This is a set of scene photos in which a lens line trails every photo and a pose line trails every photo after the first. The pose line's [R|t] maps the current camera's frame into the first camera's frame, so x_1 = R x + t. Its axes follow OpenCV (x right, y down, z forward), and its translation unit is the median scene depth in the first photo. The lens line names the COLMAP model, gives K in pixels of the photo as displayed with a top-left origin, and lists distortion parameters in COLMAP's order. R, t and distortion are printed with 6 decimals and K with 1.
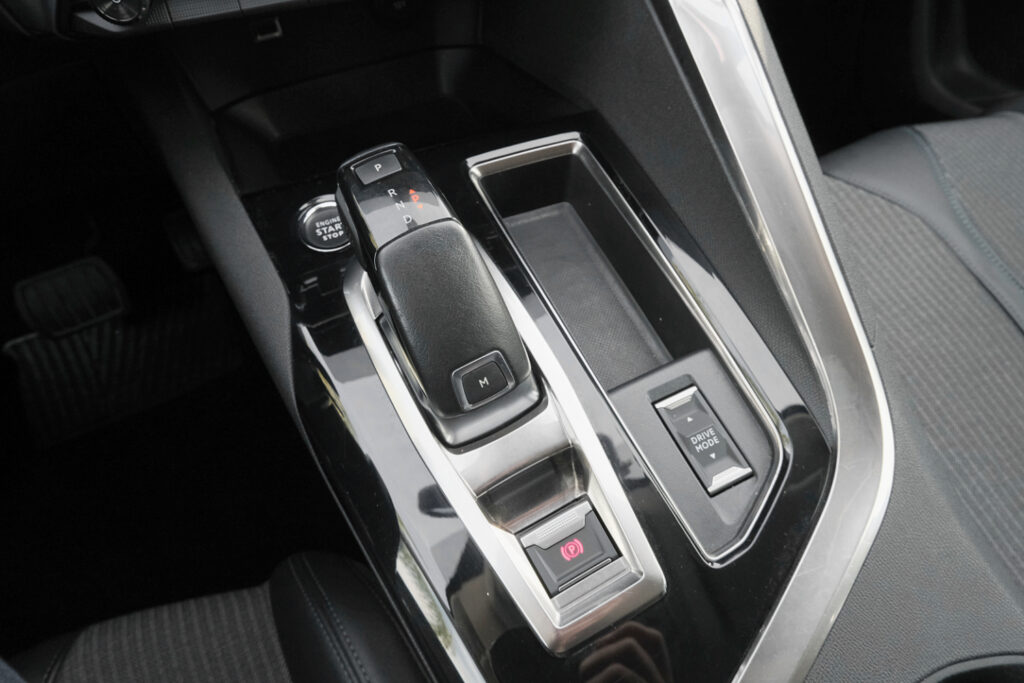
lens RADIAL K [[640.0, 0, 516.1], [0, 640.0, 343.4], [0, 0, 1]] dist [-0.011651, 0.004546]
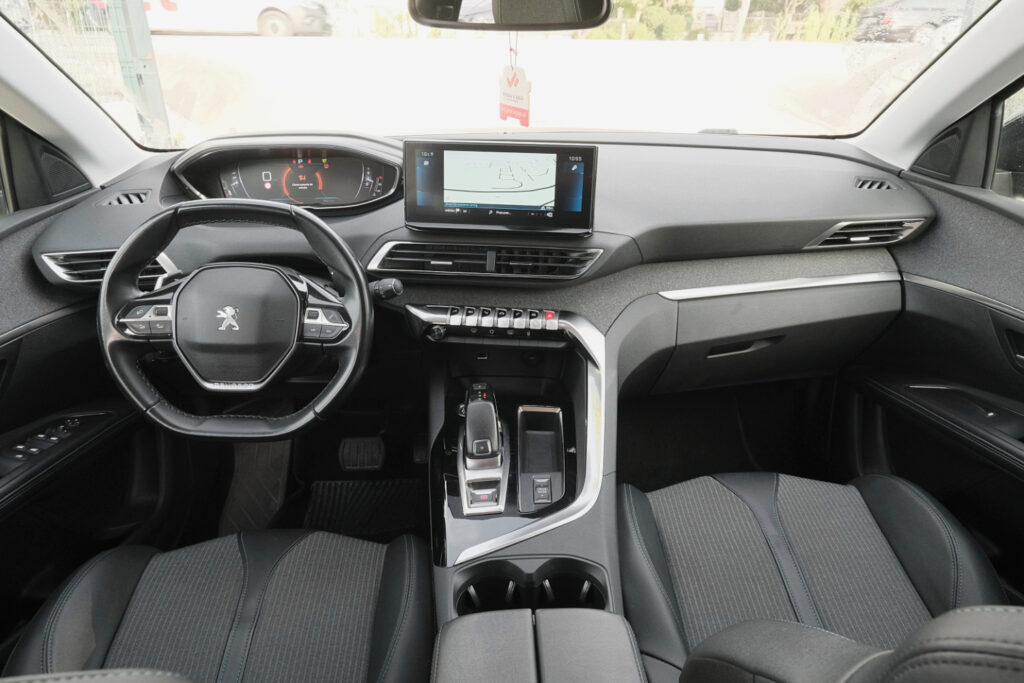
lens RADIAL K [[640.0, 0, 509.3], [0, 640.0, 330.9], [0, 0, 1]] dist [-0.011651, 0.004546]
pose [[0.895783, 0.180364, -0.406254, 0.962134], [-0.375313, 0.796595, -0.473895, 0.799581], [0.238147, 0.576979, 0.781269, -1.386568]]
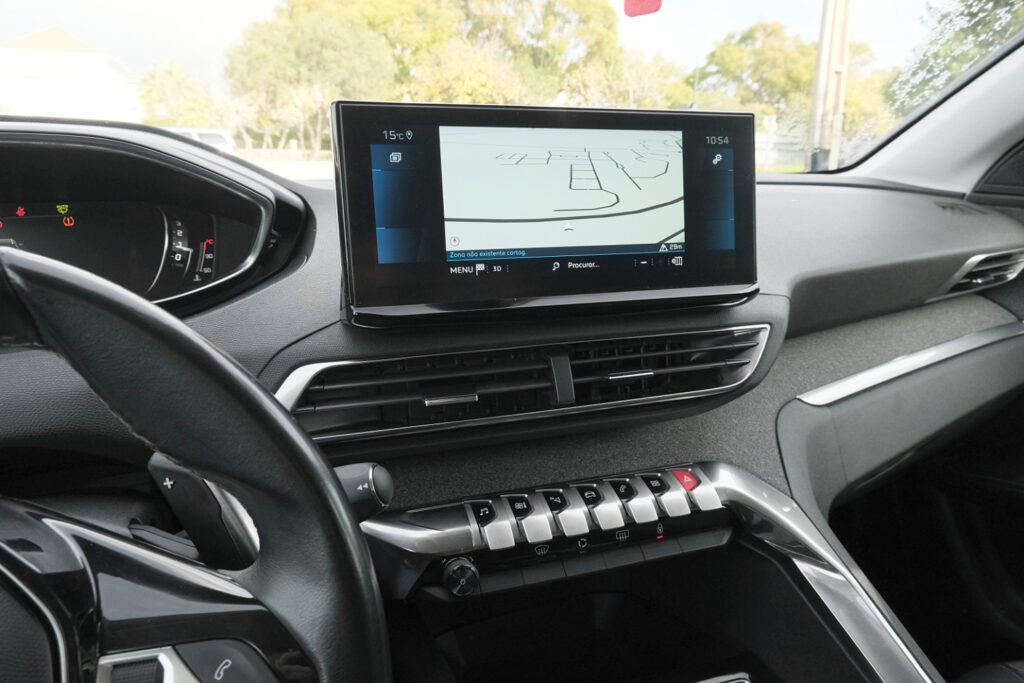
lens RADIAL K [[640.0, 0, 511.6], [0, 640.0, 341.1], [0, 0, 1]] dist [-0.011651, 0.004546]
pose [[0.998856, -0.003303, -0.047704, -0.297621], [-0.030478, 0.724739, -0.688349, 0.067496], [0.036846, 0.689016, 0.723809, -0.356434]]
